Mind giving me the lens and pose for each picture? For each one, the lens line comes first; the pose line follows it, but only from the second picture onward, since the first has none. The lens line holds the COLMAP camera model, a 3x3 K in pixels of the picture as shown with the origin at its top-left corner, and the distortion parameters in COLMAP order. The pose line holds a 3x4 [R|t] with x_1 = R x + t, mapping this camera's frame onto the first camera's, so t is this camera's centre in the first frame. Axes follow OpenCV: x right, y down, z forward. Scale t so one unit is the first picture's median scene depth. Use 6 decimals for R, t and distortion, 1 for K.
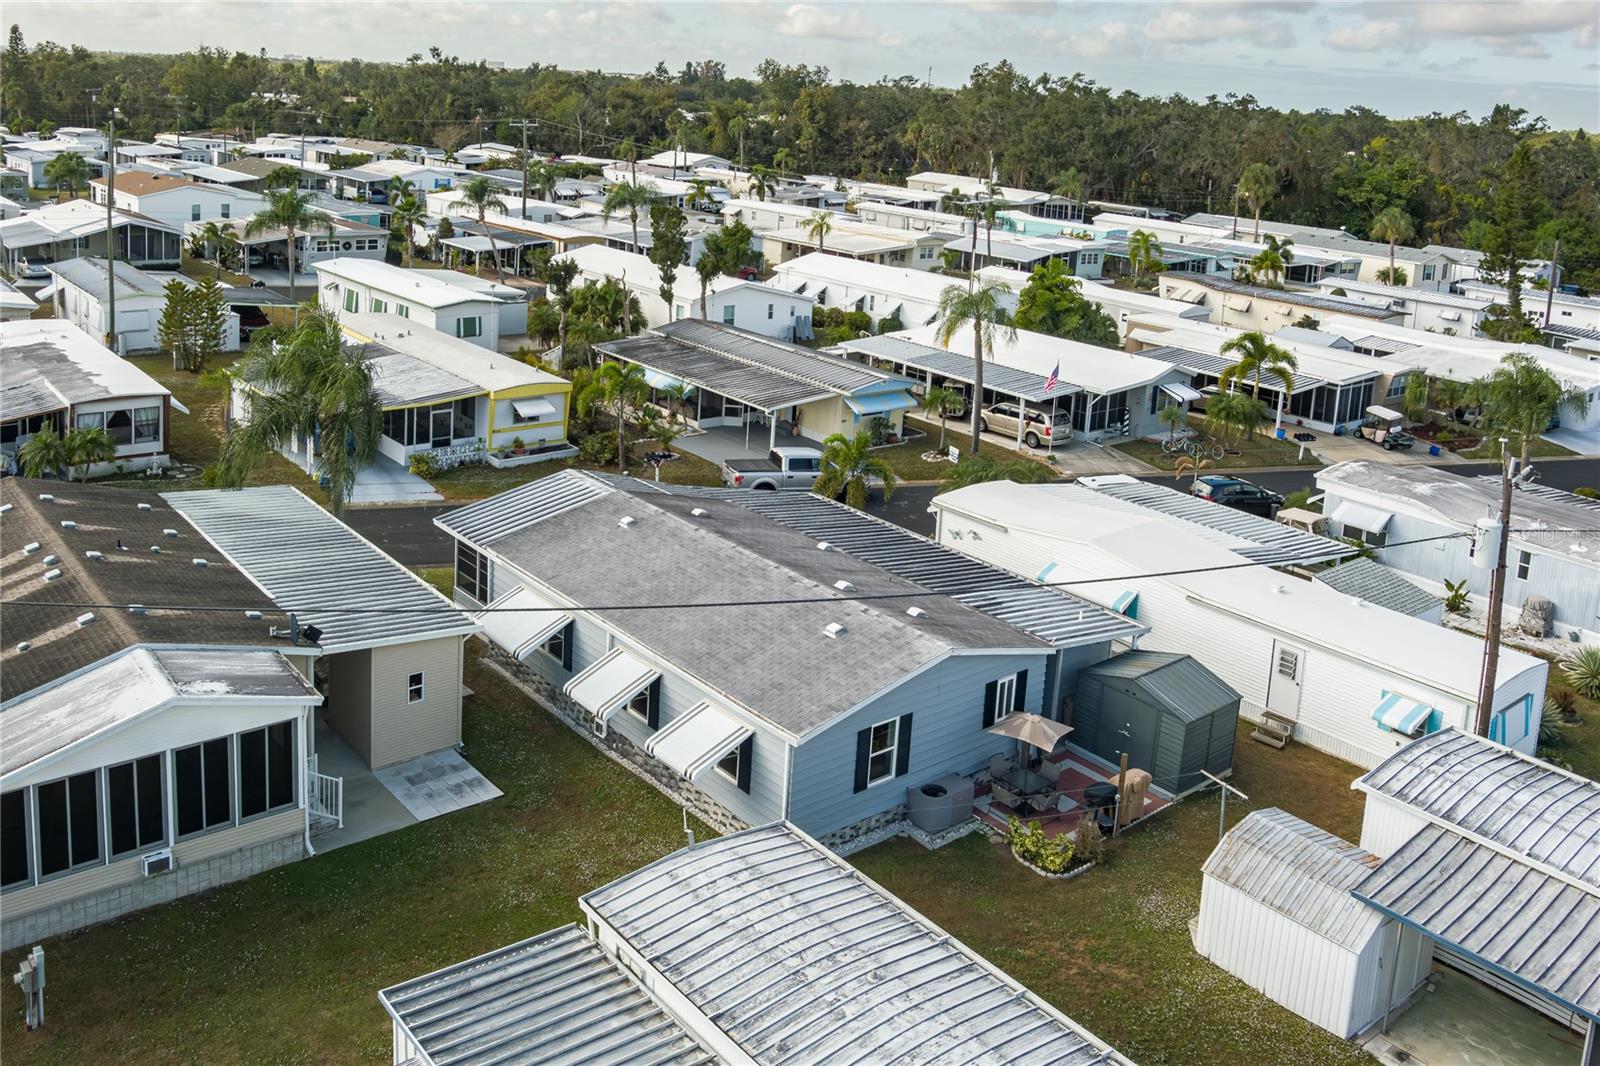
lens RADIAL K [[1296.5, 0, 800.0], [0, 1296.5, 533.0], [0, 0, 1]] dist [-0.068453, 0.013248]
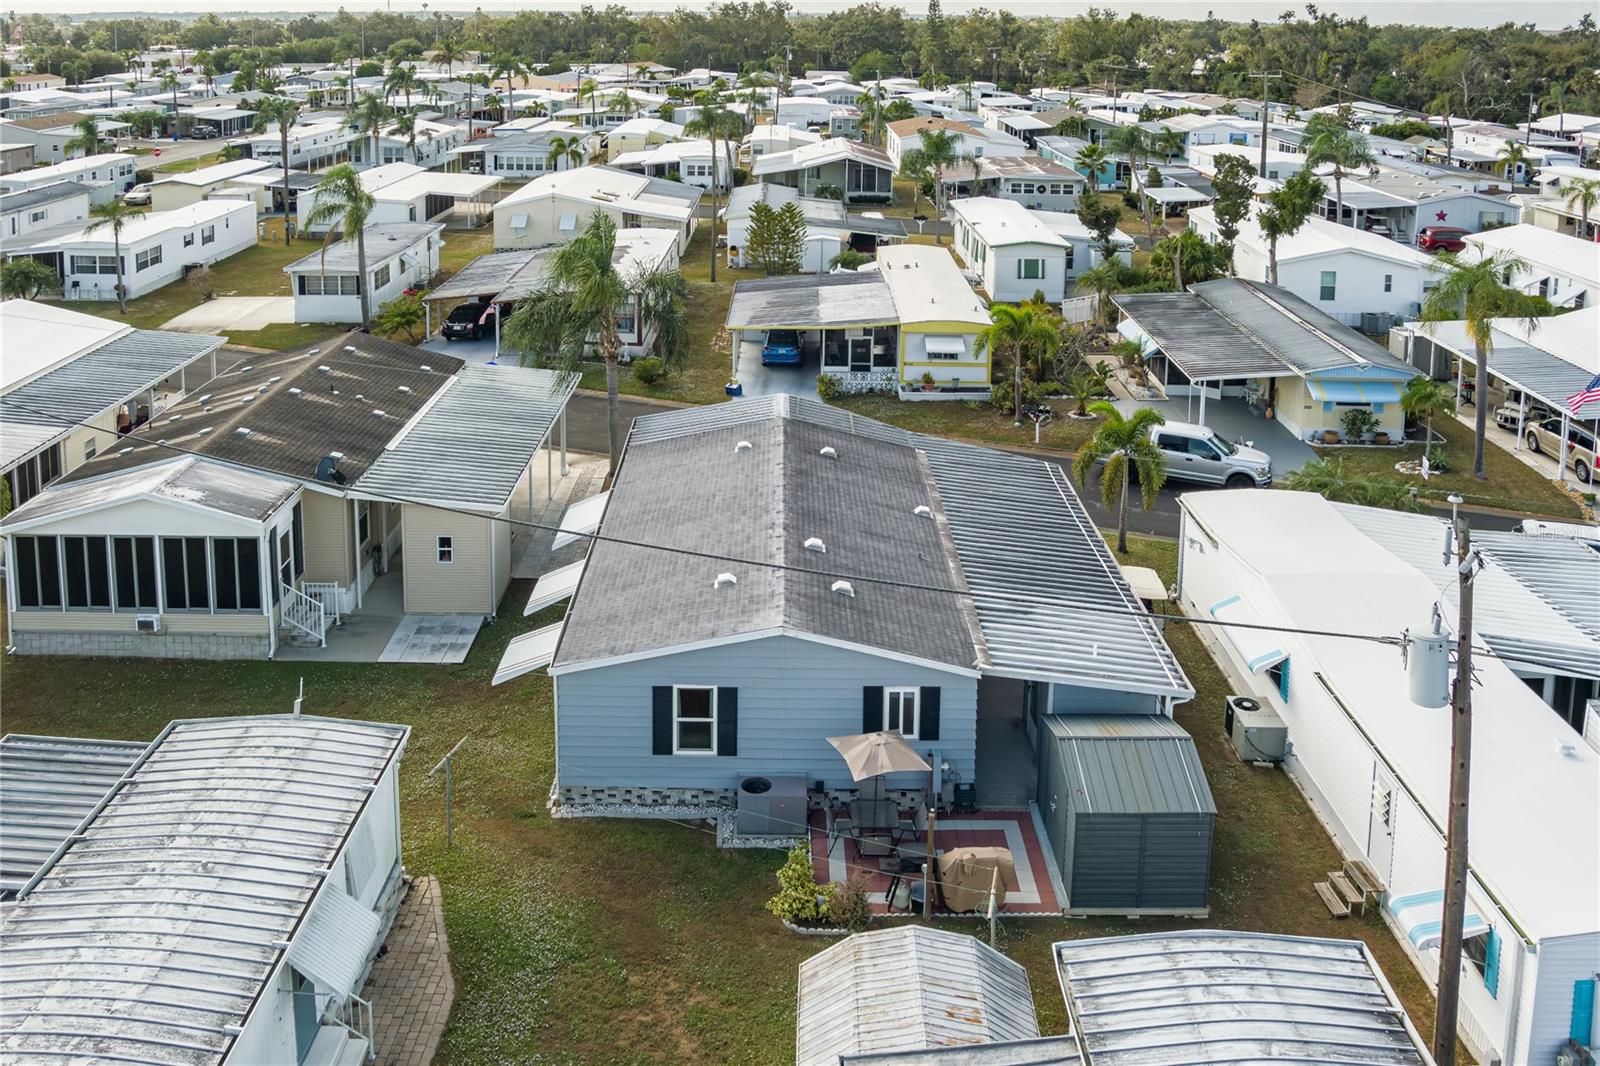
lens RADIAL K [[1301.5, 0, 801.9], [0, 1301.5, 418.5], [0, 0, 1]] dist [-0.072292, 0.036779]
pose [[0.777486, 0.144665, -0.612036, 0.318039], [-0.179046, 0.983827, 0.005097, -0.026975], [0.602875, 0.105620, 0.790814, 0.155356]]
